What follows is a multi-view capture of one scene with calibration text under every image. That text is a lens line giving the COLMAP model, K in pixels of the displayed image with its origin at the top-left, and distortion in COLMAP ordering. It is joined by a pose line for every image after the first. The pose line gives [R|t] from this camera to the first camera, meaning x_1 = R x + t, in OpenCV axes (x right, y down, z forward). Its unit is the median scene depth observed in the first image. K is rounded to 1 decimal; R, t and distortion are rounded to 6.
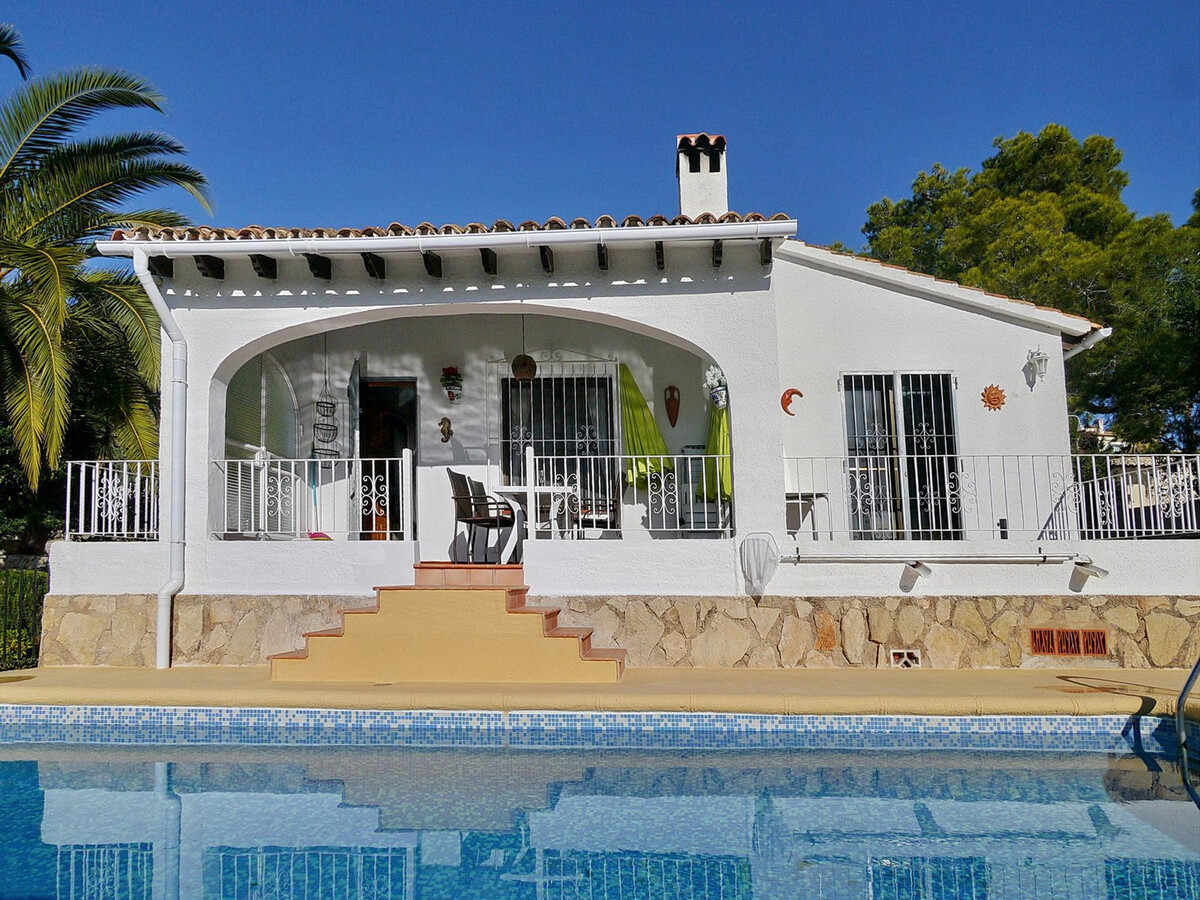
lens RADIAL K [[696.9, 0, 614.1], [0, 696.9, 511.7], [0, 0, 1]] dist [-0.007008, 0.005116]
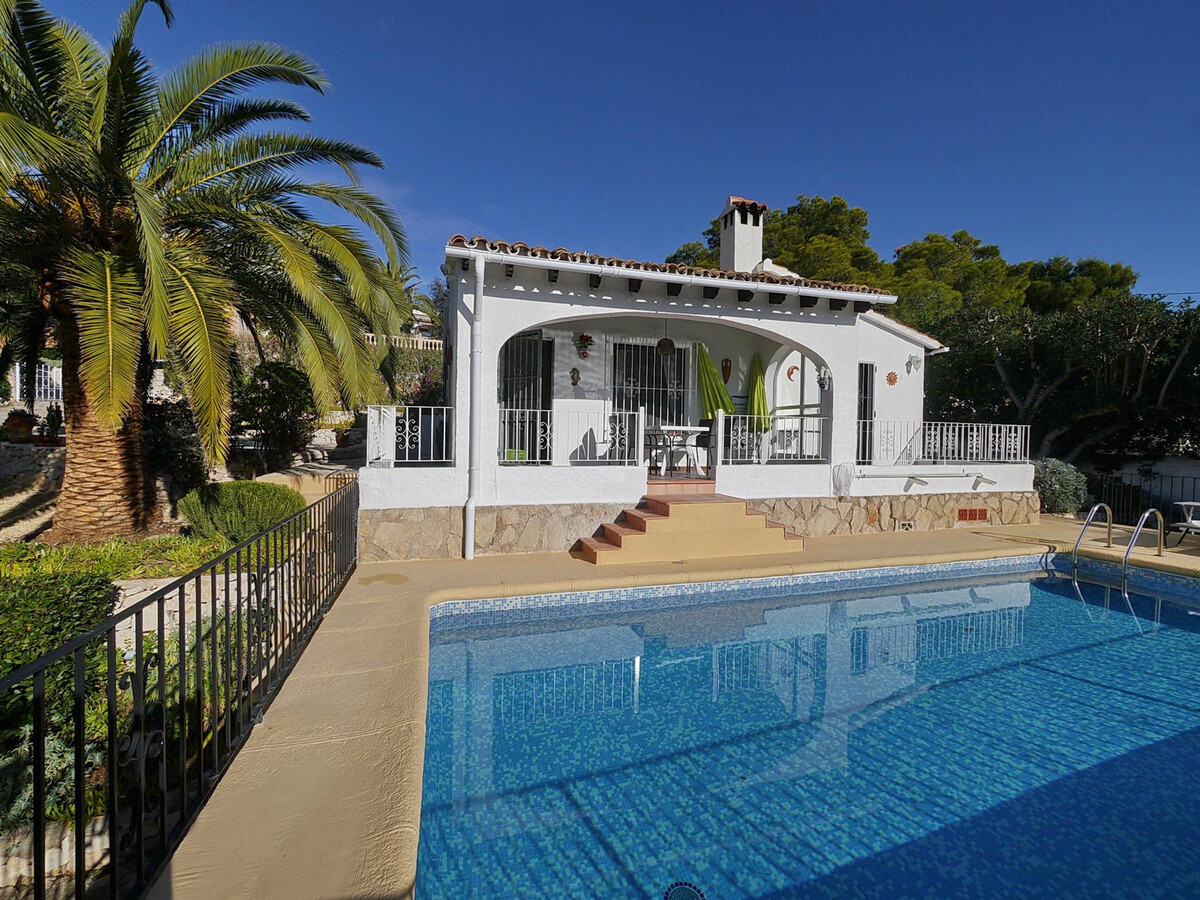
lens RADIAL K [[471.5, 0, 658.5], [0, 471.5, 445.7], [0, 0, 1]] dist [-0.008352, 0.001379]
pose [[0.944174, 0.001333, 0.329446, -0.645100], [-0.029658, 0.996276, 0.080966, -0.096016], [-0.328111, -0.086217, 0.940697, 0.008026]]
